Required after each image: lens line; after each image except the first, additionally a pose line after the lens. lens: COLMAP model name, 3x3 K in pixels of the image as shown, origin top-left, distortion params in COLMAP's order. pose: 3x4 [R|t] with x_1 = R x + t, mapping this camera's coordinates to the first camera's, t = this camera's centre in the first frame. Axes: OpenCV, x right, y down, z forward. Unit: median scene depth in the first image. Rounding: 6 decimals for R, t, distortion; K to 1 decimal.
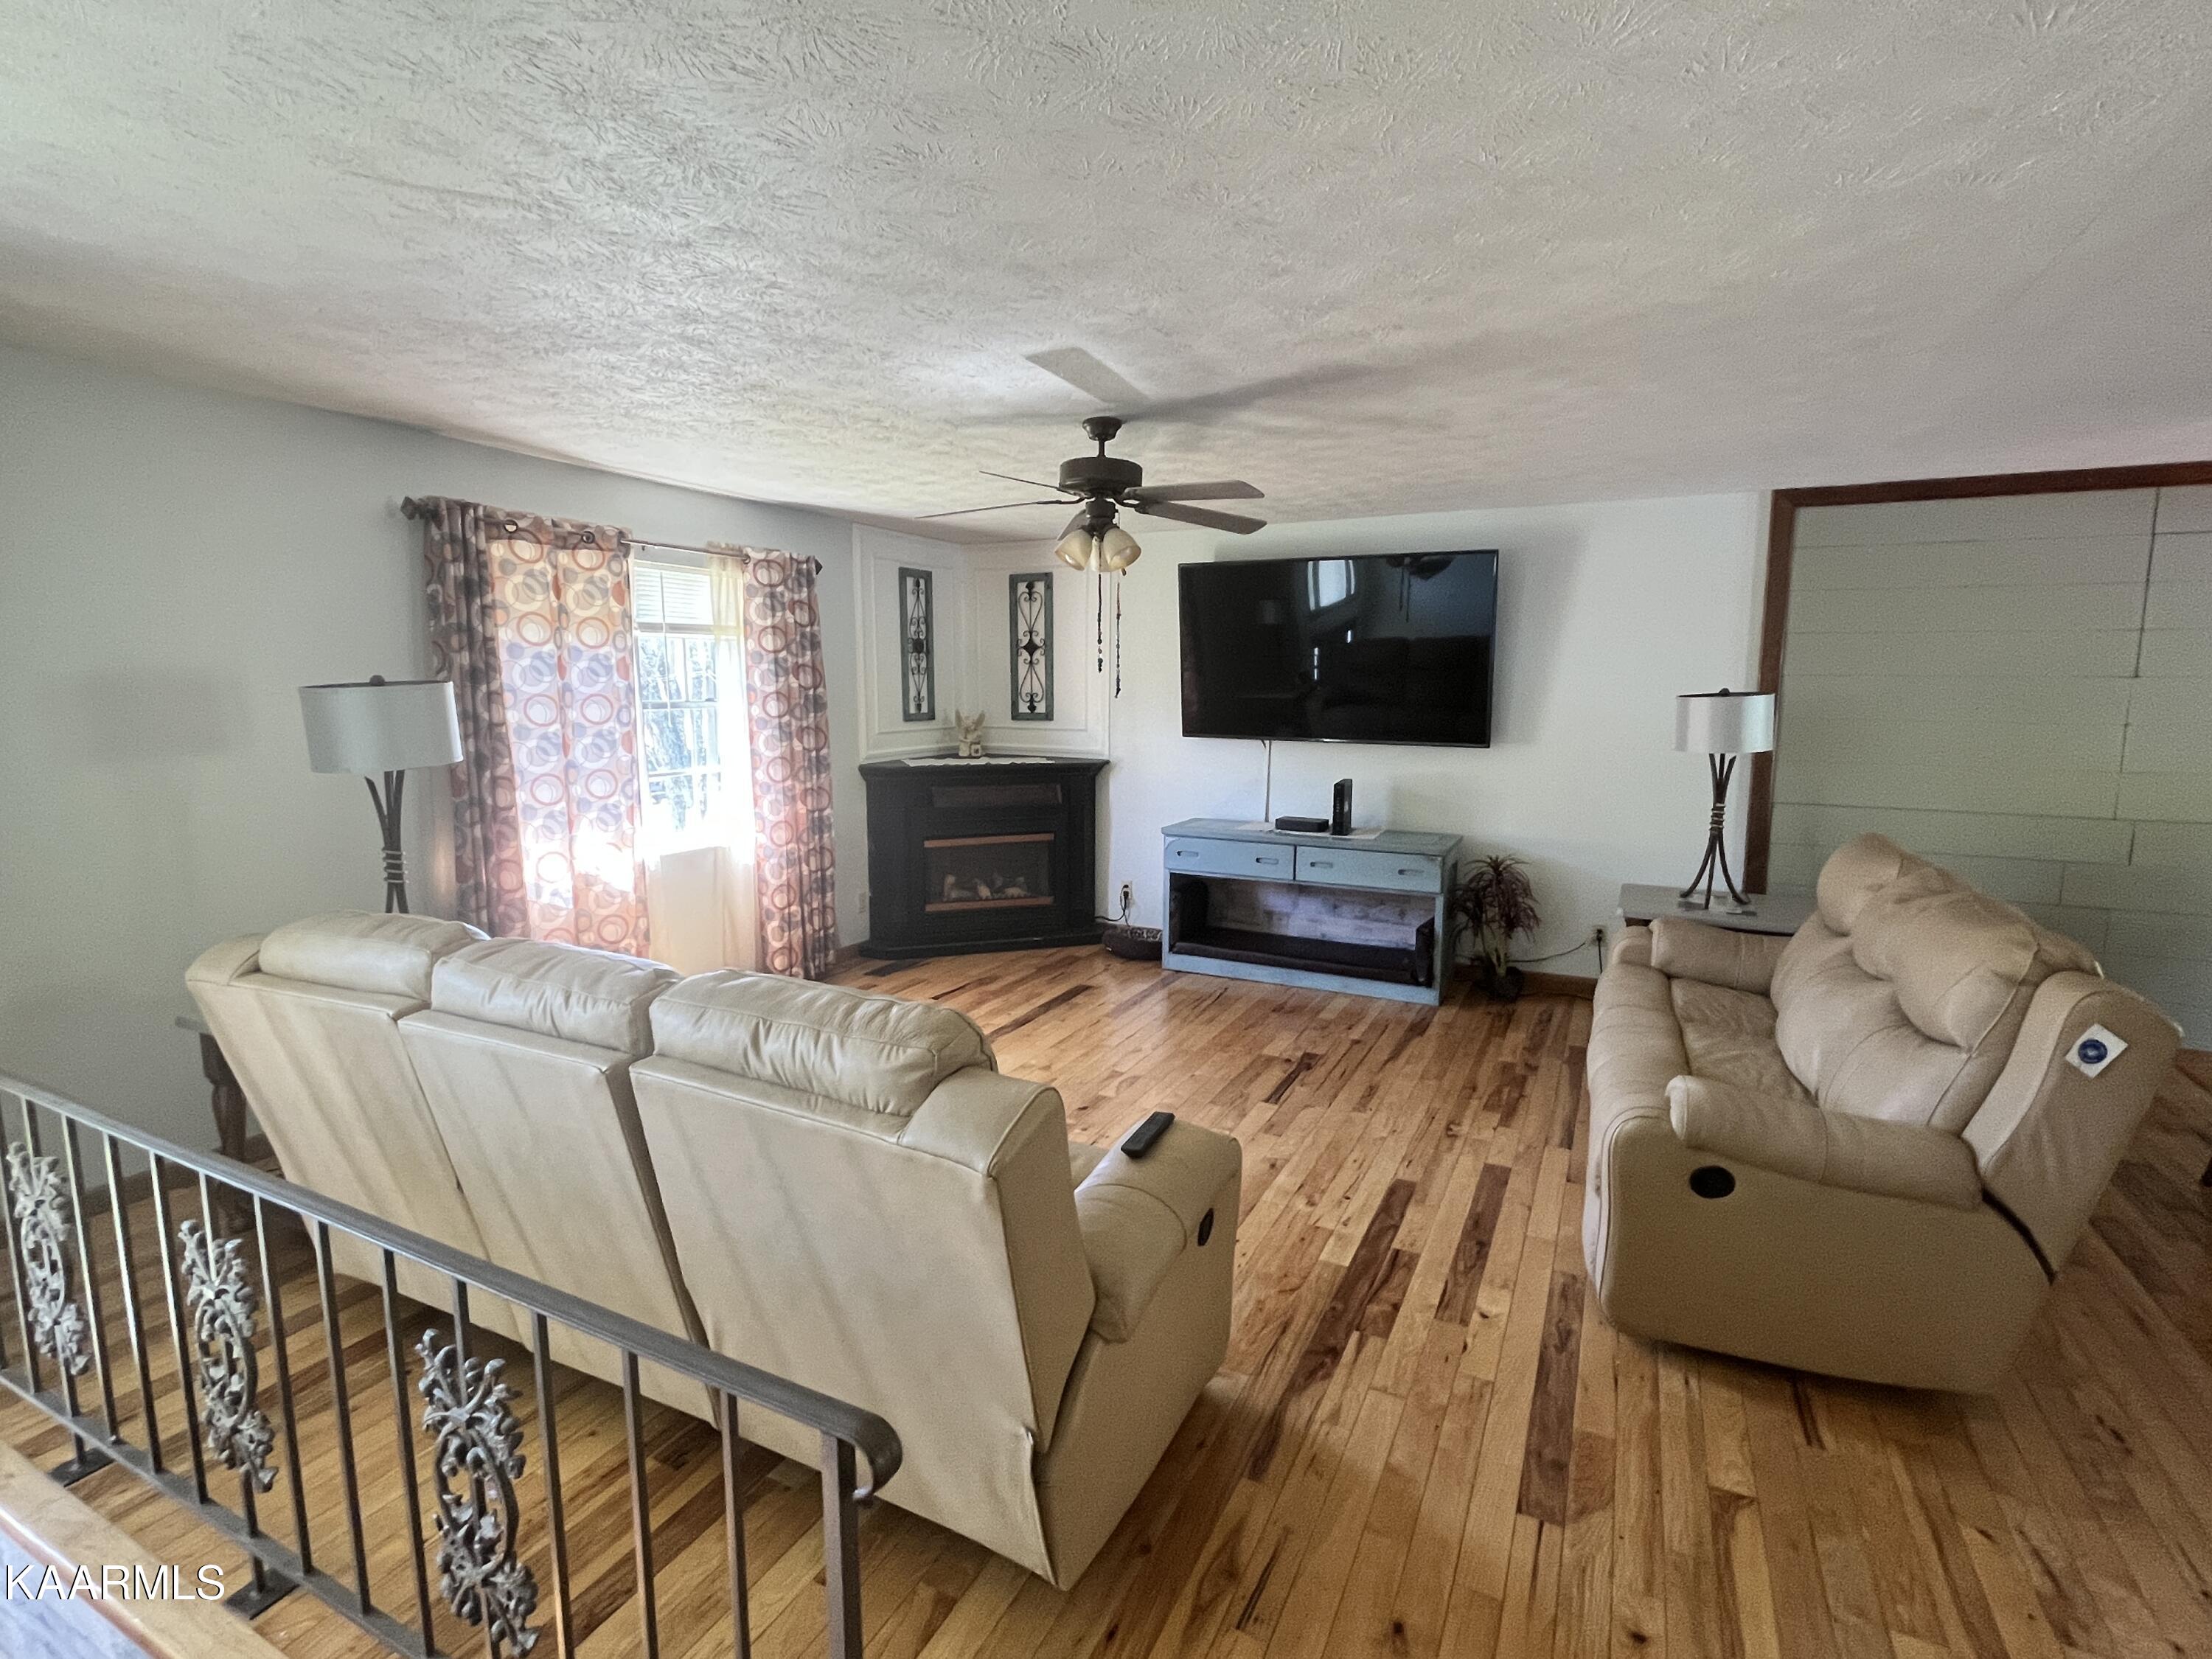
lens RADIAL K [[1053.3, 0, 1112.6], [0, 1053.3, 823.5], [0, 0, 1]] dist [-0.002591, -0.000754]
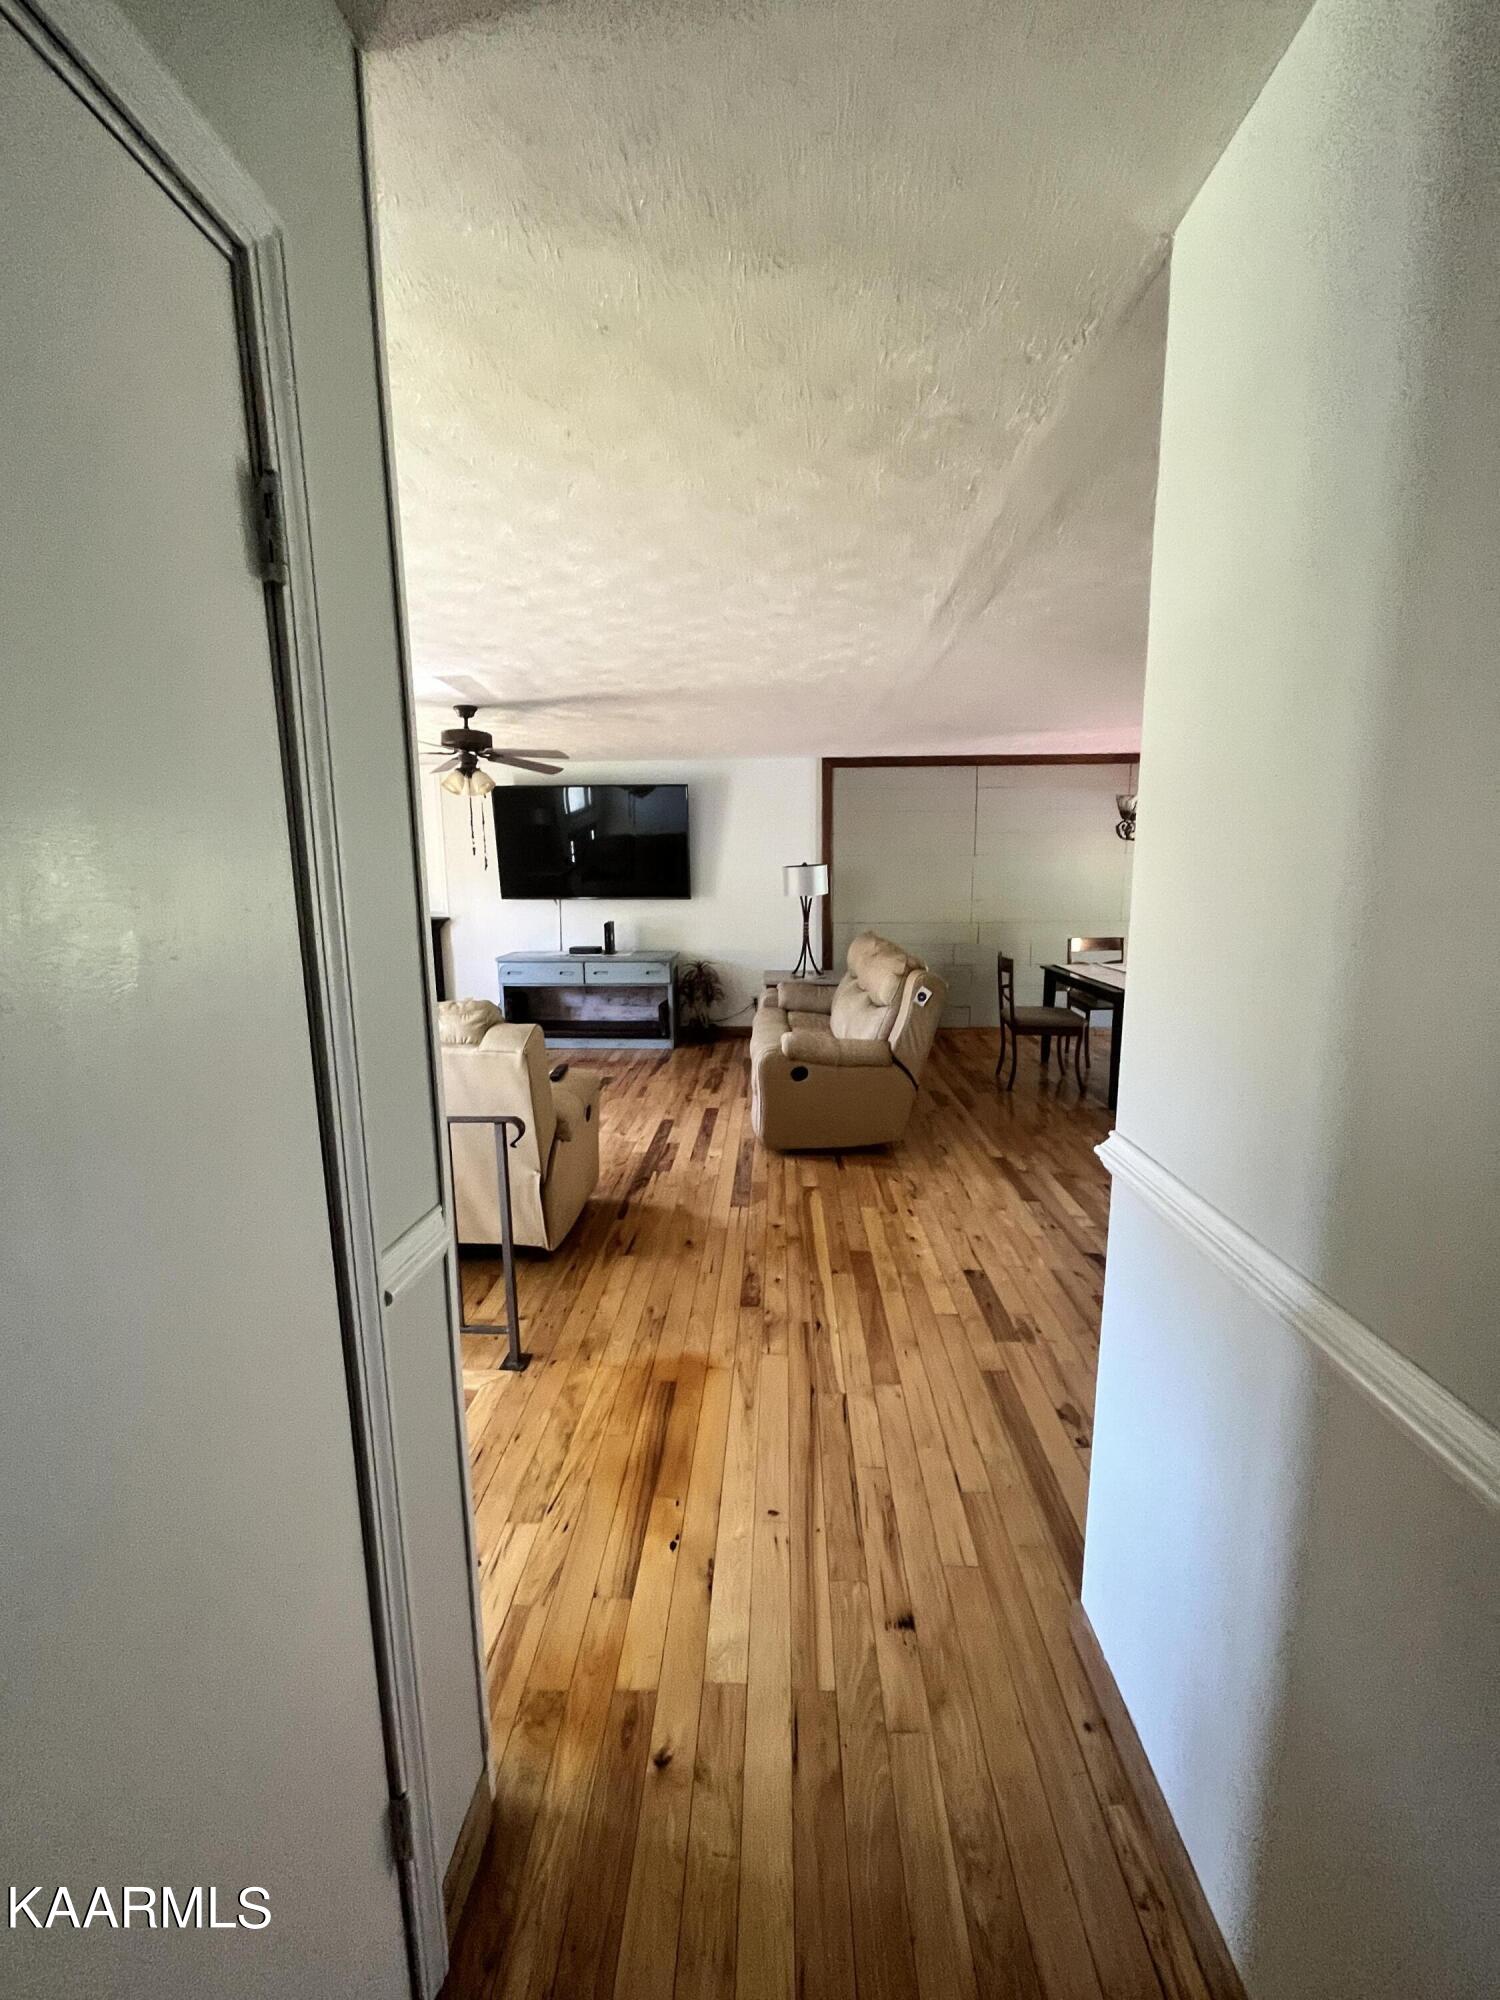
lens RADIAL K [[801.7, 0, 750.4], [0, 801.7, 1005.2], [0, 0, 1]] dist [-0.002063, -0.000223]
pose [[0.910545, -0.082946, 0.405003, -0.171030], [0.067843, 0.996364, 0.051531, 0.069093], [-0.407804, -0.019445, 0.912862, -0.419239]]
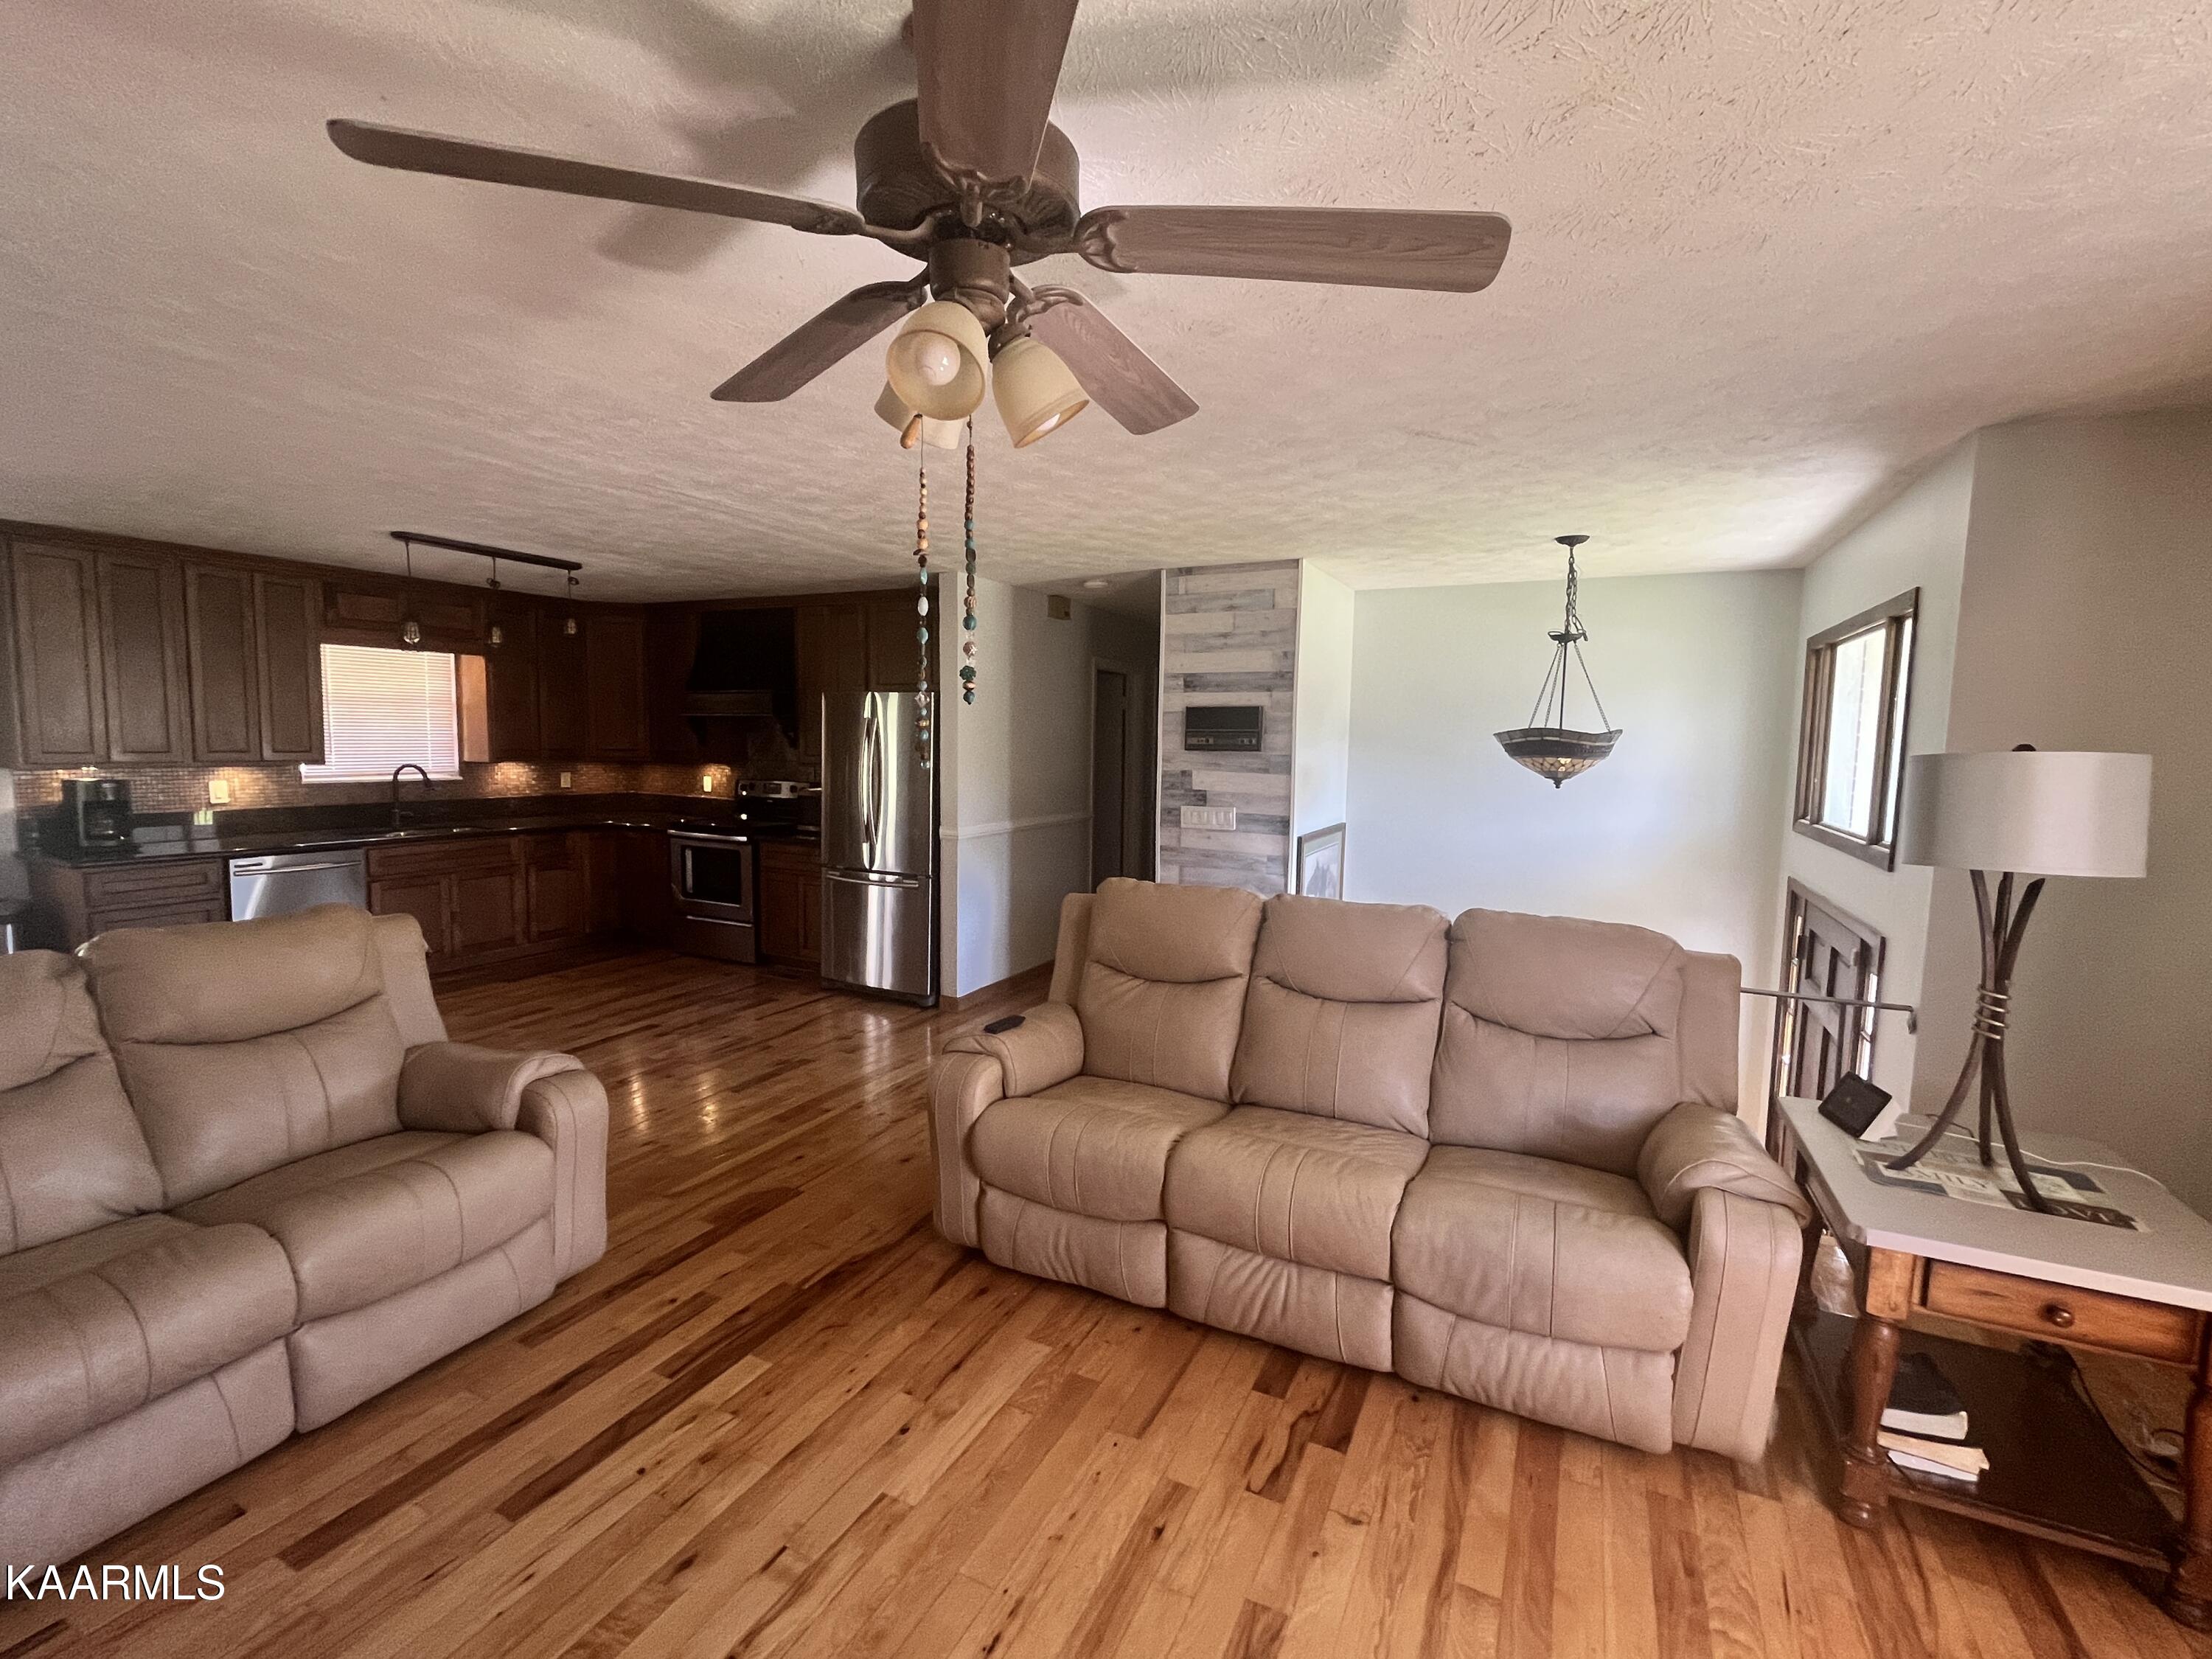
lens RADIAL K [[963.2, 0, 1110.6], [0, 963.2, 830.3], [0, 0, 1]] dist [-0.002693, -0.000485]
pose [[-0.999773, -0.021217, -0.001844, -0.075026], [-0.021088, 0.974163, 0.224859, -0.201985], [-0.002974, 0.224847, -0.974390, 1.541044]]
